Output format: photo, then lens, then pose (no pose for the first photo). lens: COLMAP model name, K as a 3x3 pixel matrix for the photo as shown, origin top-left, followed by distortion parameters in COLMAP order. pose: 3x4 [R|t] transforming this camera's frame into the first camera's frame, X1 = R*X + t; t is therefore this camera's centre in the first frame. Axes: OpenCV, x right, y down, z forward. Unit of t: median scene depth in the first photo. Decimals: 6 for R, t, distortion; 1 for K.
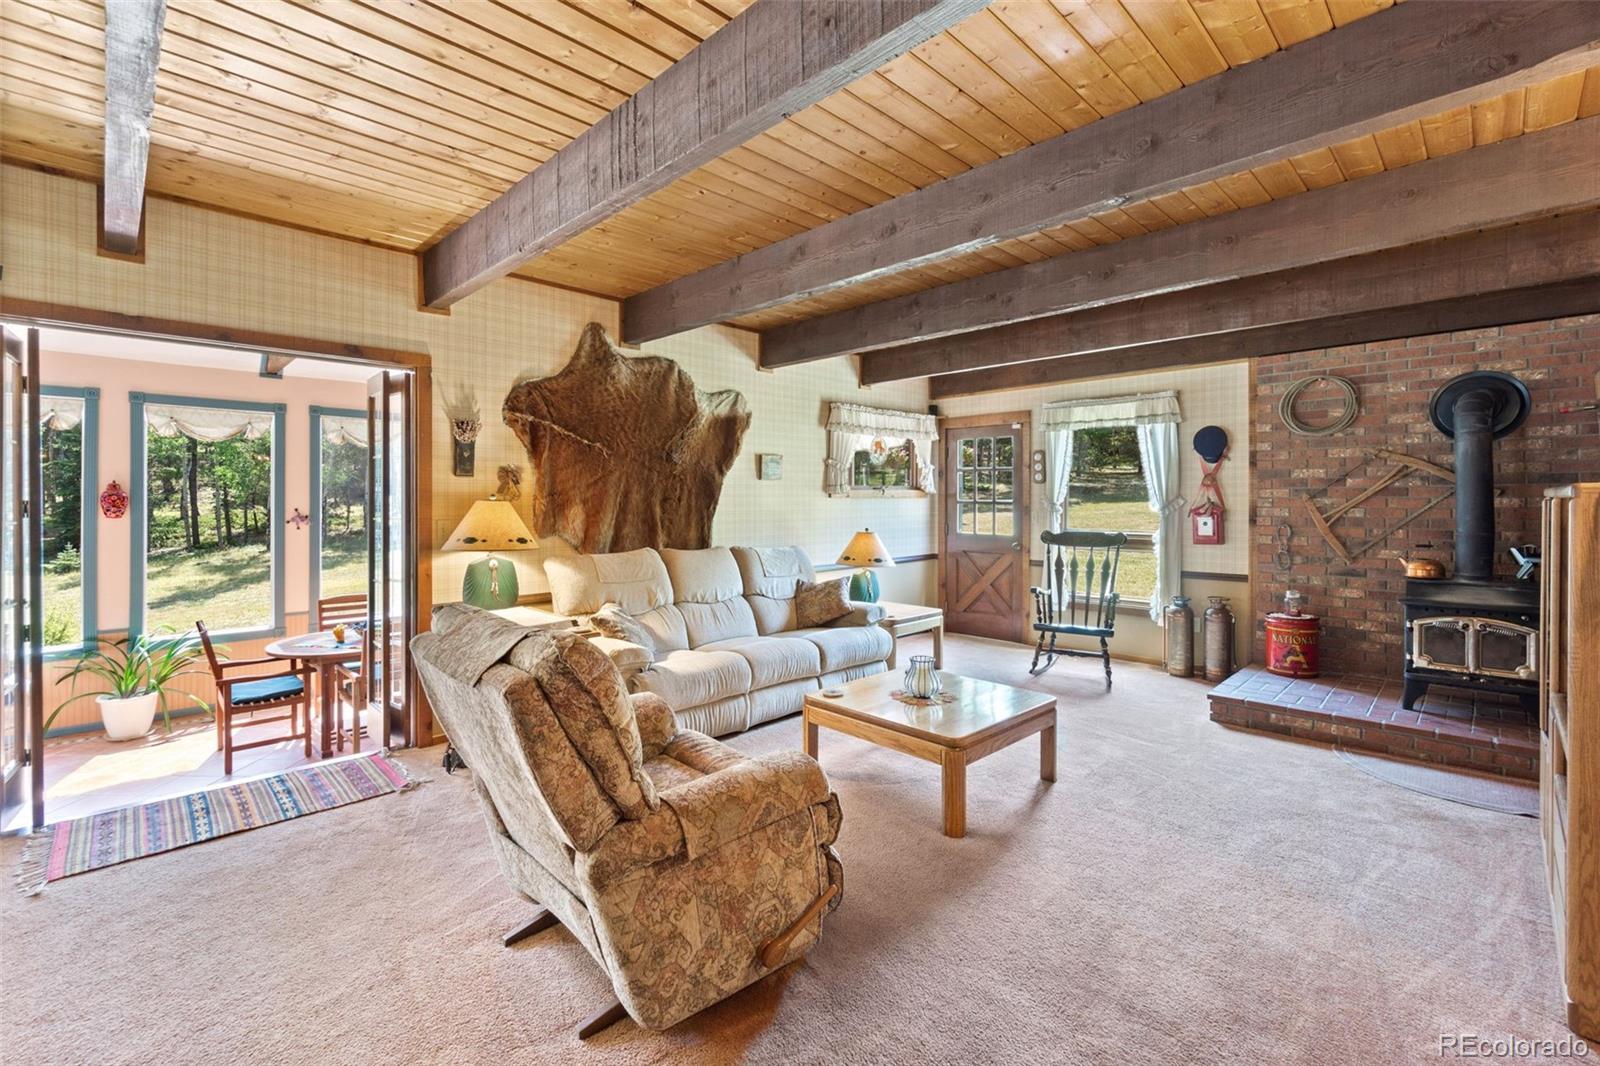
lens RADIAL K [[708.7, 0, 795.8], [0, 708.7, 500.5], [0, 0, 1]] dist [0.000594, 0.000192]
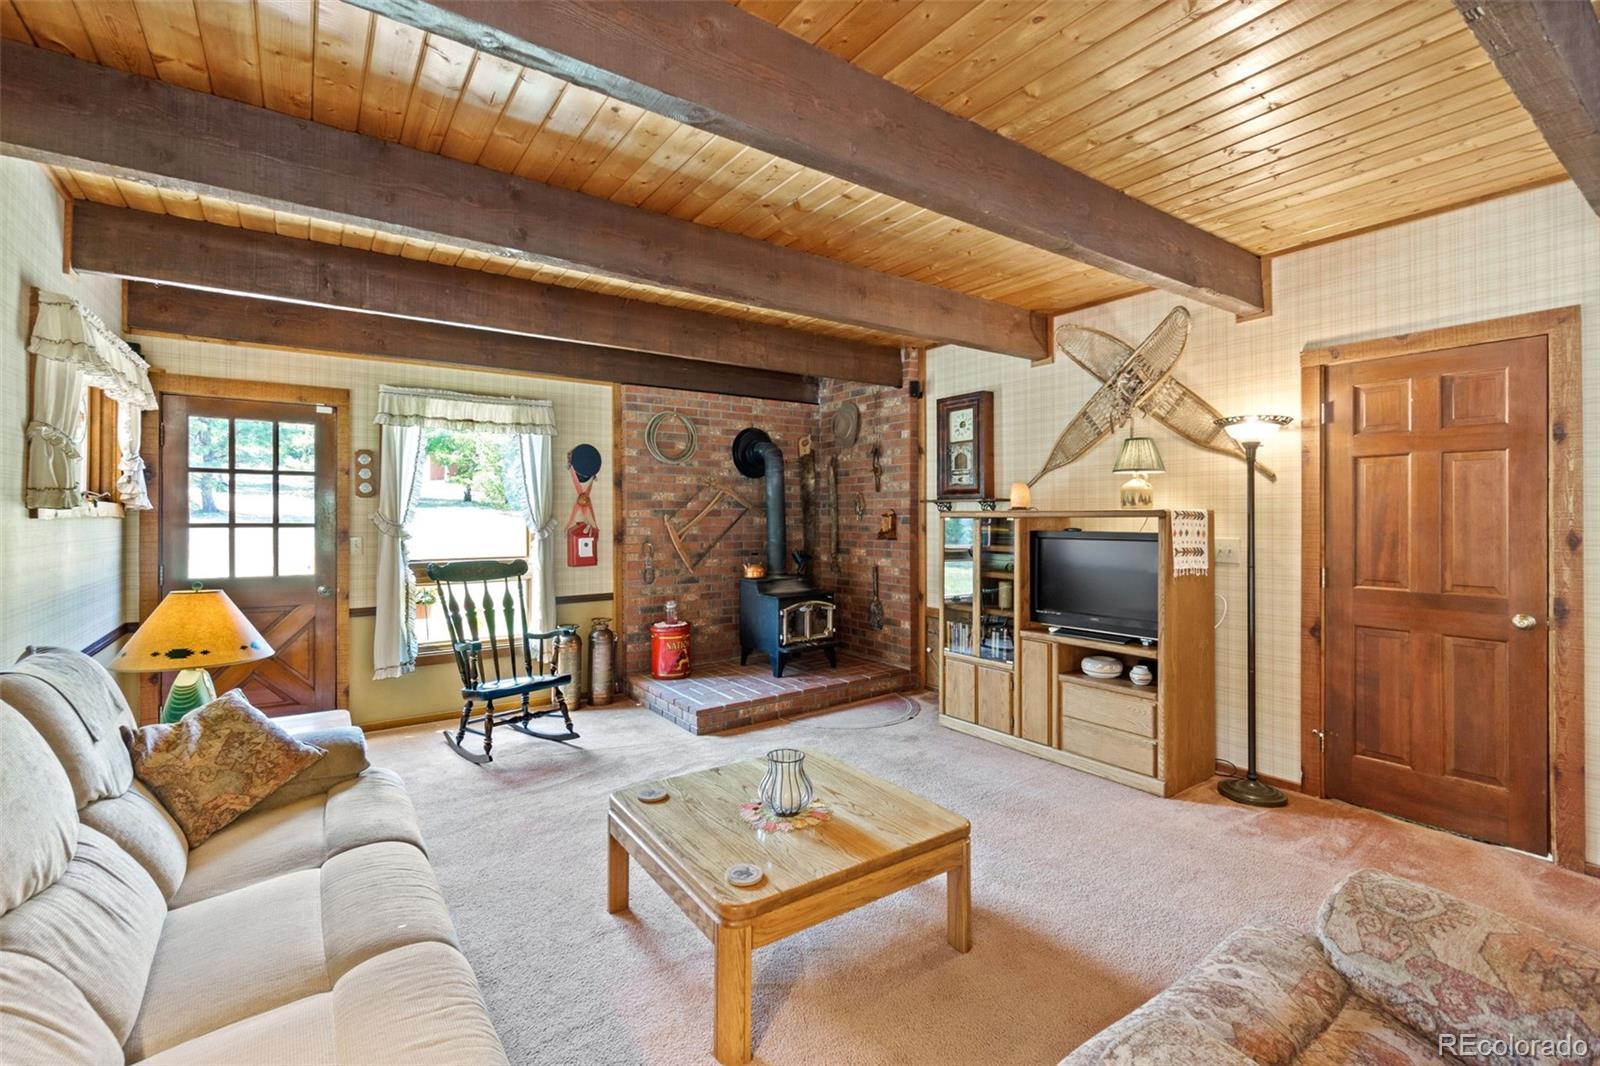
lens RADIAL K [[697.2, 0, 781.2], [0, 697.2, 519.9], [0, 0, 1]] dist [-0.001024, 0.000214]
pose [[0.173838, -0.004004, 0.984766, -0.321116], [0.002708, 0.999990, 0.003588, -0.003974], [-0.984771, 0.002043, 0.173847, 0.585947]]
